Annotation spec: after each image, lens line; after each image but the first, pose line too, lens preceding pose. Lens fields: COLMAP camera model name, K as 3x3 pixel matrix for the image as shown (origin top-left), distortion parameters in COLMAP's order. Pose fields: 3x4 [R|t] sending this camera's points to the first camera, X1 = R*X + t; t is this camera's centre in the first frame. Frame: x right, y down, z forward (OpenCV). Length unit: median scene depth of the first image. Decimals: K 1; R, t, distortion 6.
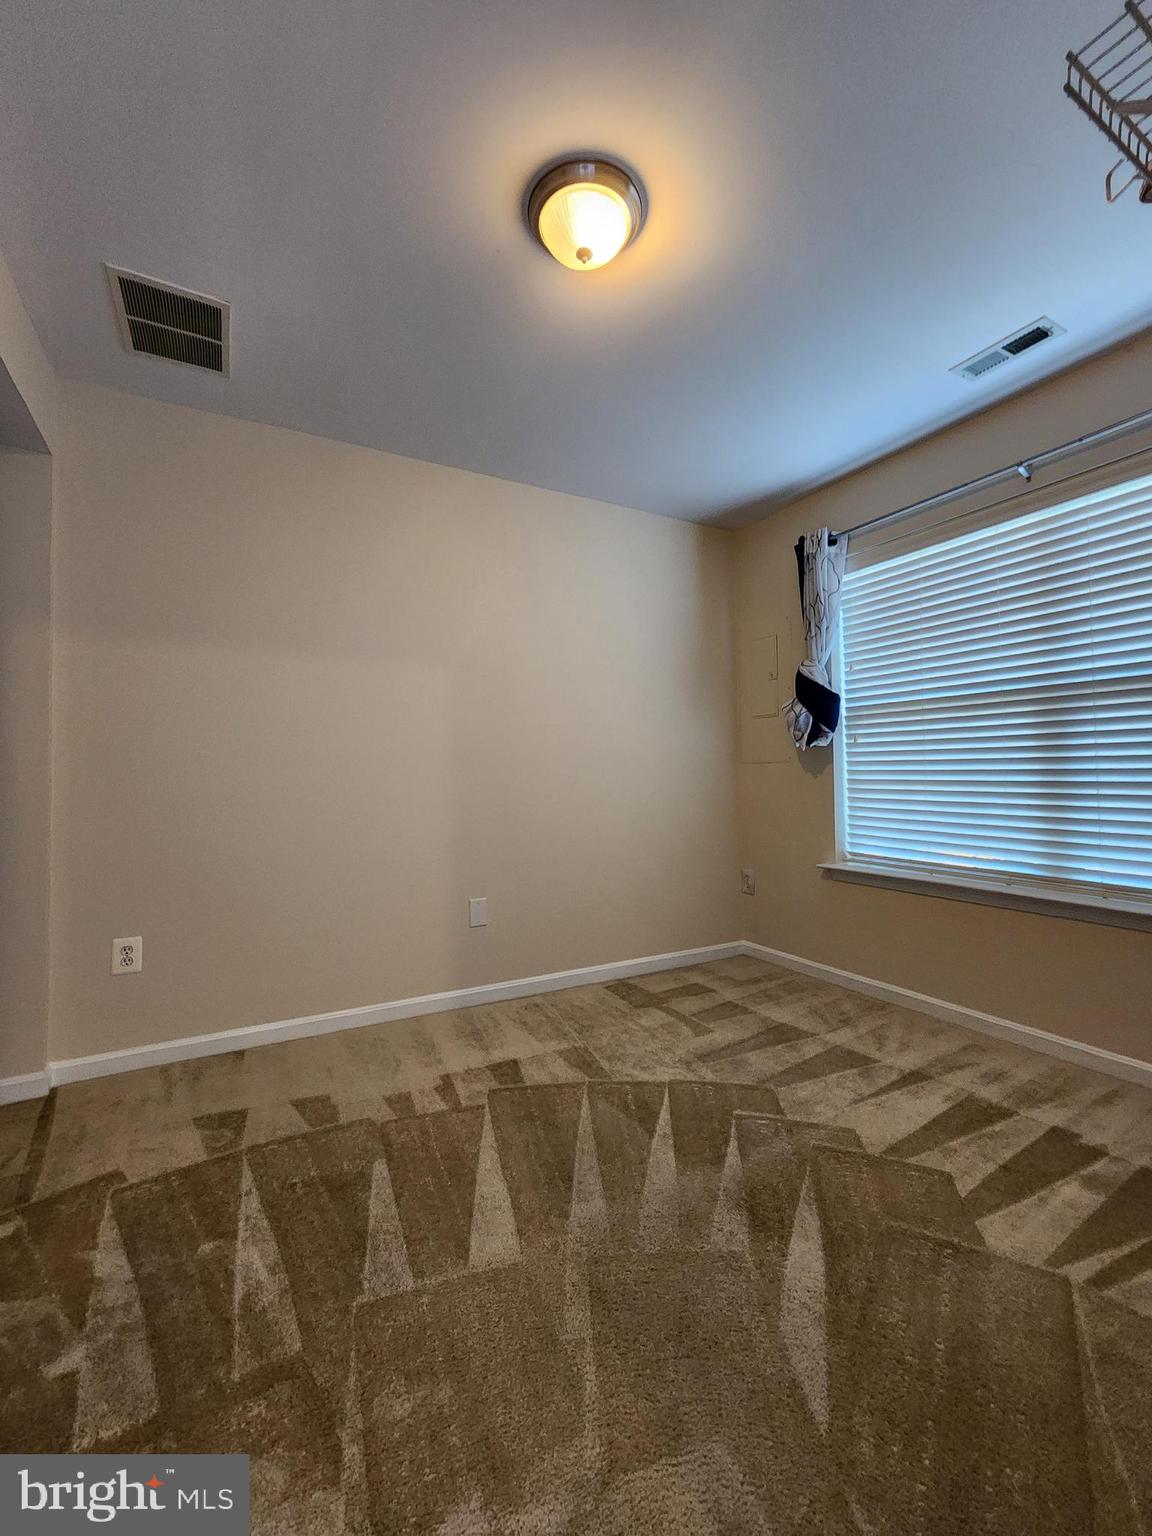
lens RADIAL K [[633.5, 0, 564.4], [0, 633.5, 775.8], [0, 0, 1]] dist [0.000134, -0.000797]
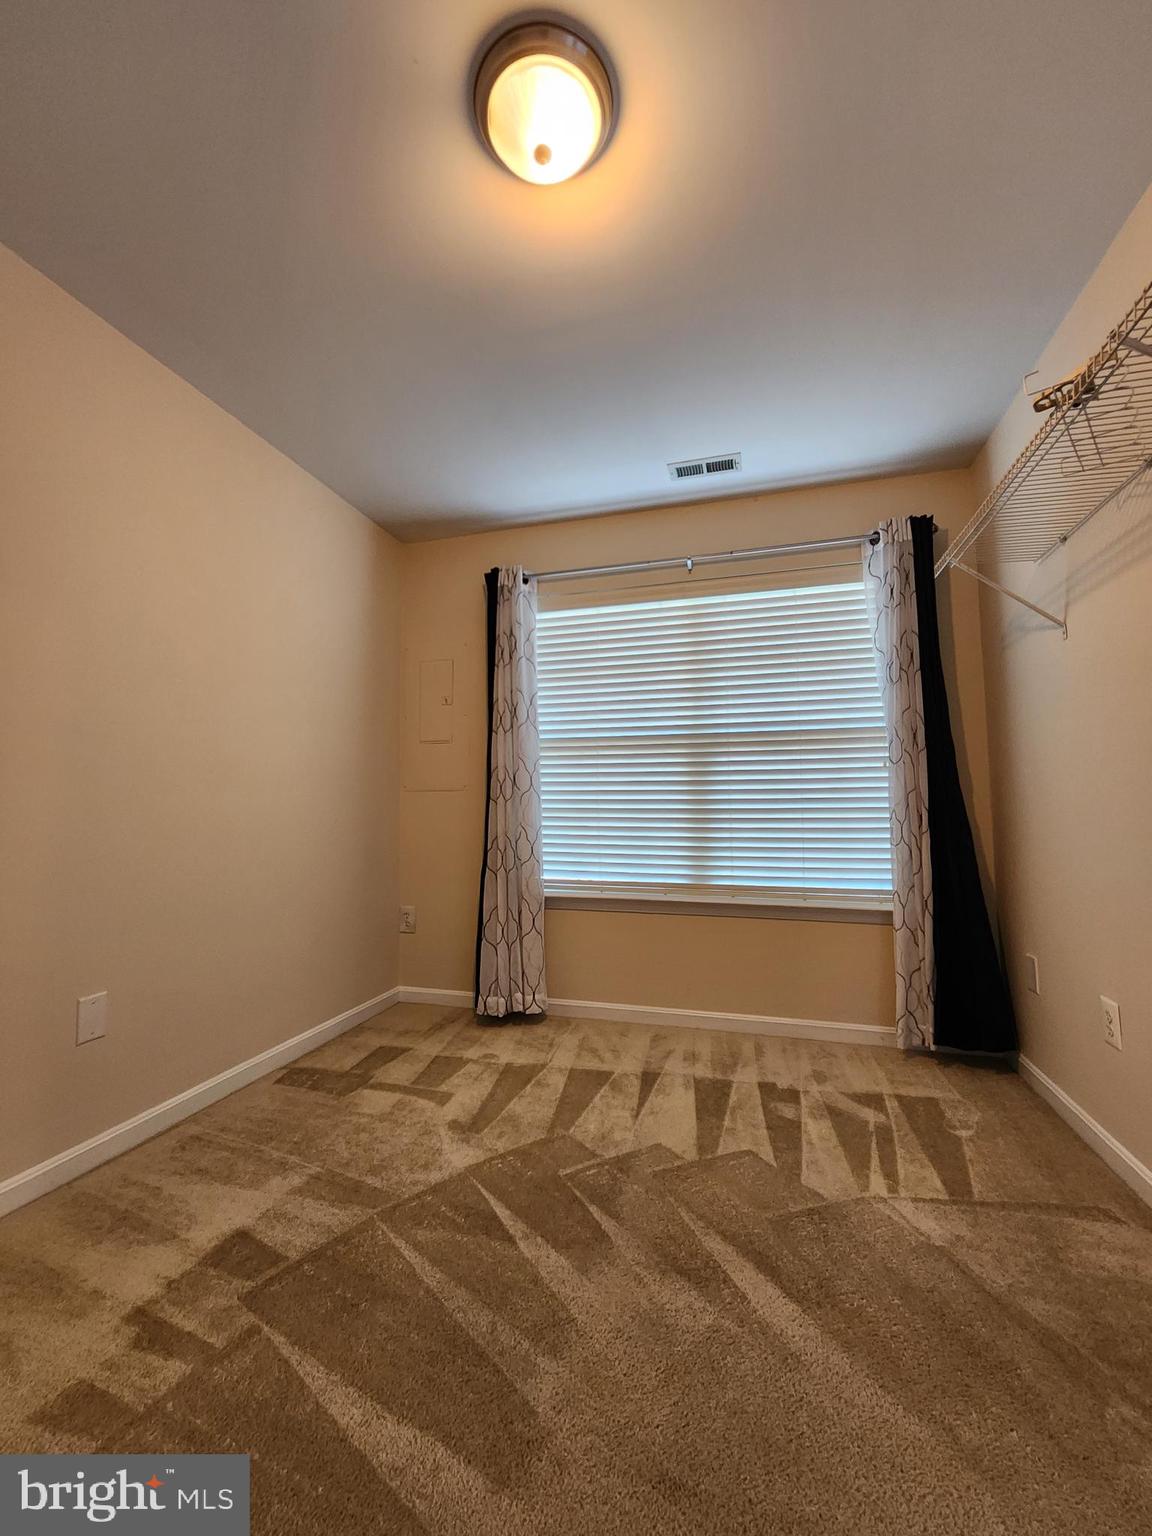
lens RADIAL K [[633.5, 0, 568.5], [0, 633.5, 774.3], [0, 0, 1]] dist [0.000134, -0.000797]
pose [[0.707330, 0.044800, 0.705463, -0.329018], [-0.003749, 0.998213, -0.059633, 0.017804], [-0.706874, 0.039535, 0.706234, 0.291795]]
